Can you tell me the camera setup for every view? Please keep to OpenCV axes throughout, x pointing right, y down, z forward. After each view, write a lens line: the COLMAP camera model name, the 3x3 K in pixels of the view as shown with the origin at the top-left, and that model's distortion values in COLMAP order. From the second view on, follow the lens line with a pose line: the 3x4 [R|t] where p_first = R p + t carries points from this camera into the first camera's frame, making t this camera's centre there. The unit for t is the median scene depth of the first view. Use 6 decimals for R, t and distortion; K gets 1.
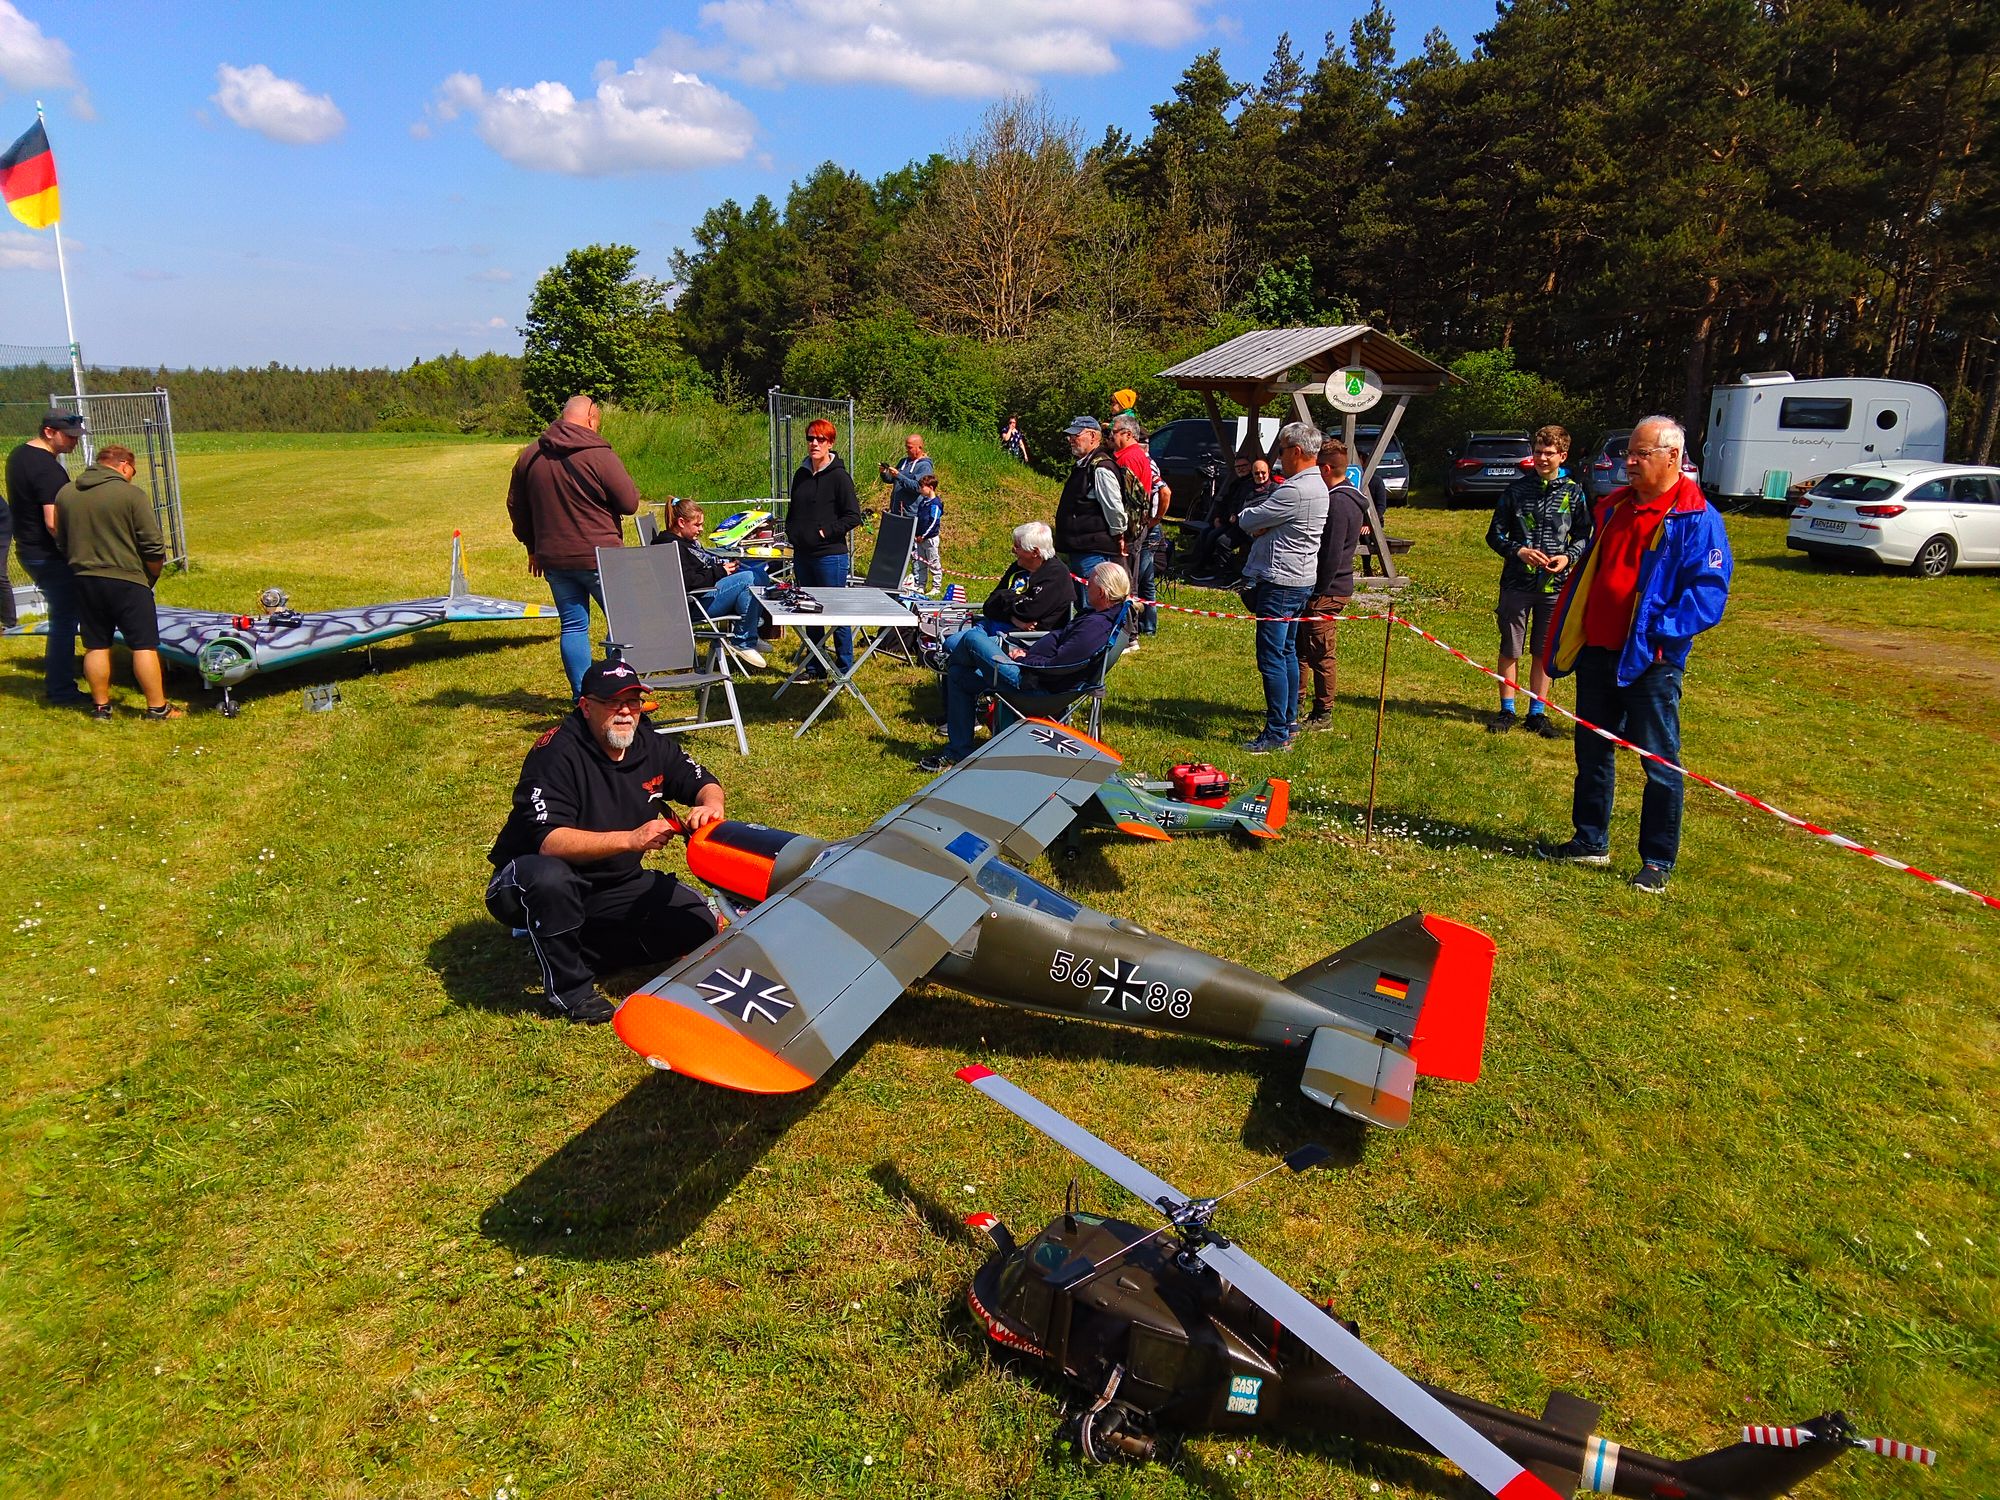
lens RADIAL K [[1524.6, 0, 1049.7], [0, 1524.6, 780.2], [0, 0, 1]] dist [0.056163, -0.084853]
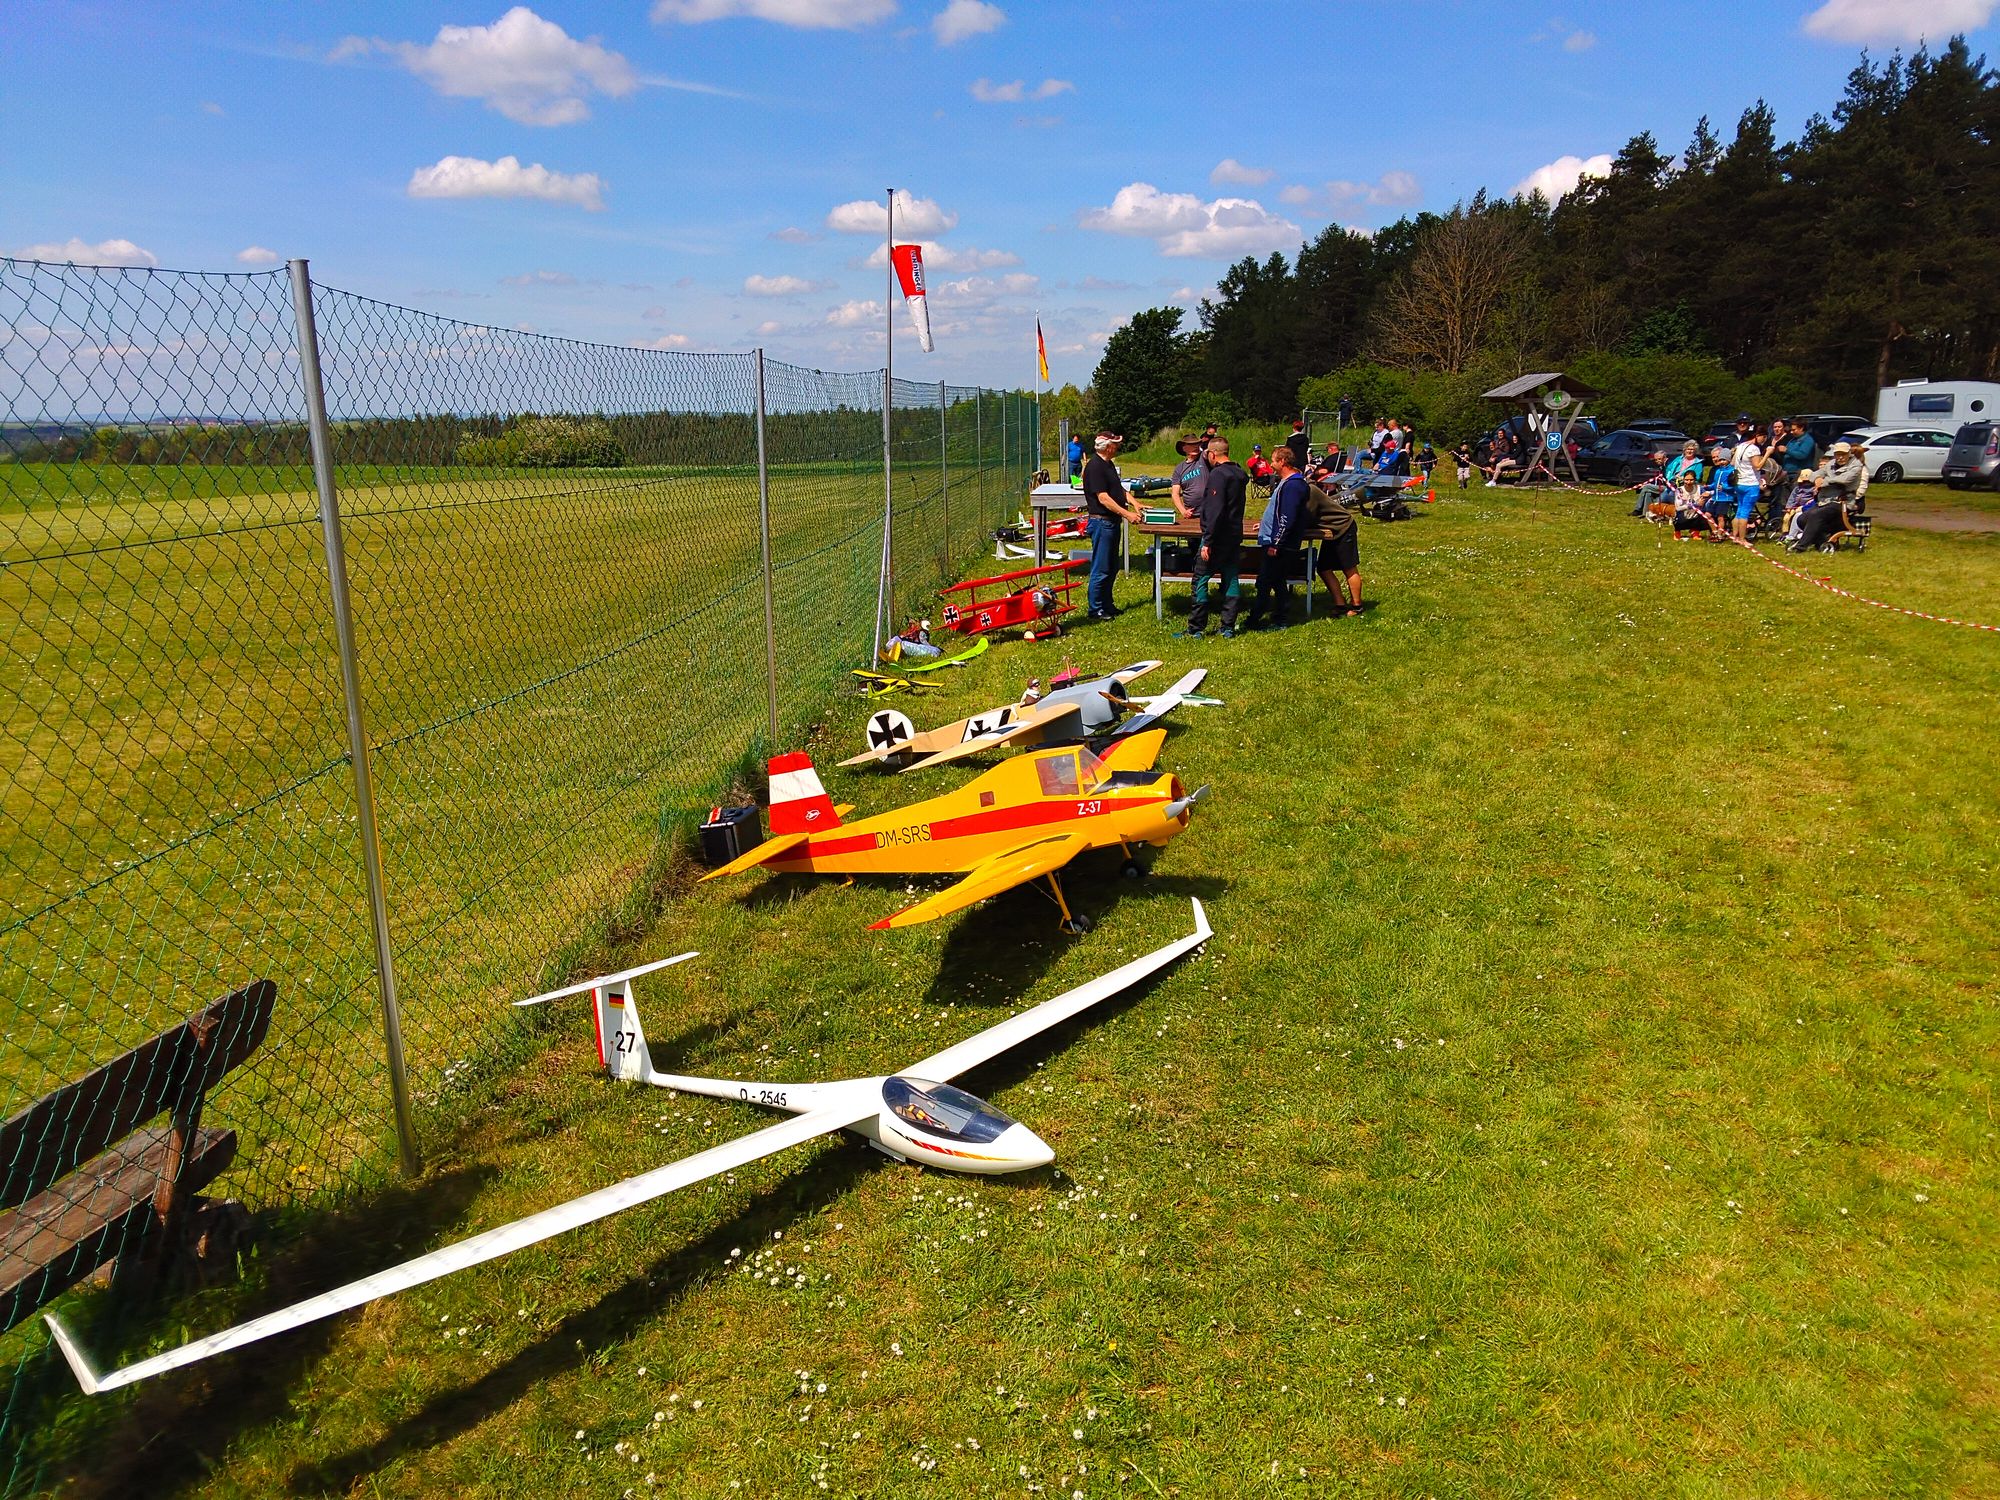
lens RADIAL K [[1524.6, 0, 1049.7], [0, 1524.6, 780.2], [0, 0, 1]] dist [0.056163, -0.084853]
pose [[0.951941, 0.040584, -0.303580, 0.037014], [-0.044635, 0.998983, -0.006414, 0.071449], [0.303011, 0.019656, 0.952784, -0.278433]]
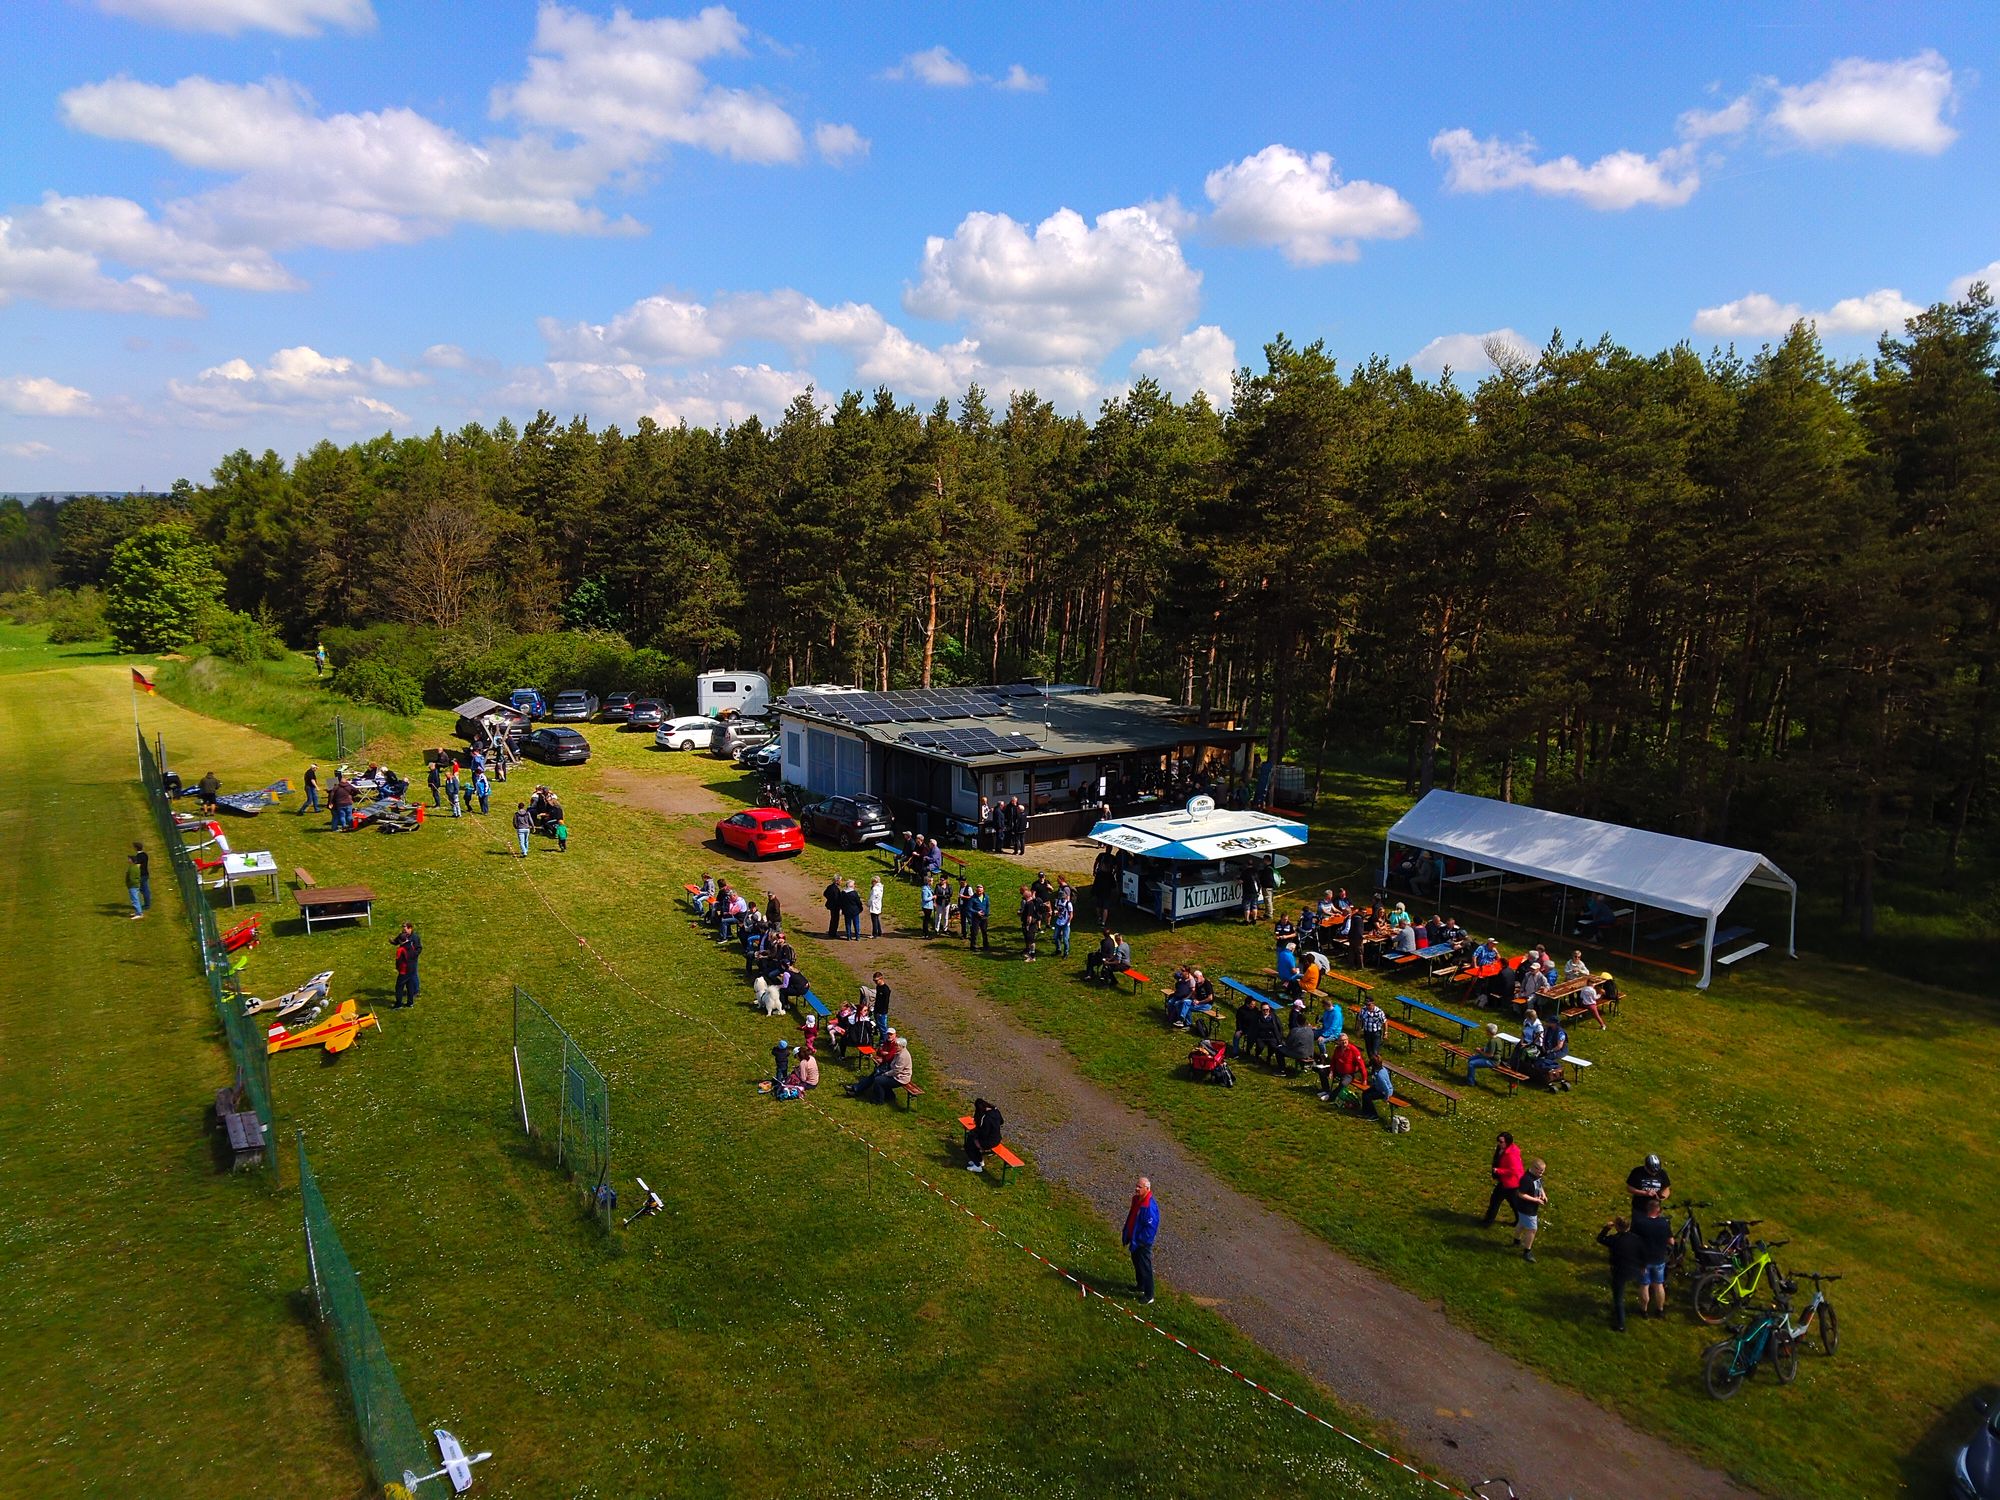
lens RADIAL K [[1524.6, 0, 1049.7], [0, 1524.6, 780.2], [0, 0, 1]] dist [0.056163, -0.084853]
pose [[0.955576, -0.063771, 0.287763, 0.078938], [0.083529, 0.994880, -0.056900, 0.049850], [-0.282661, 0.078409, 0.956010, -0.623925]]
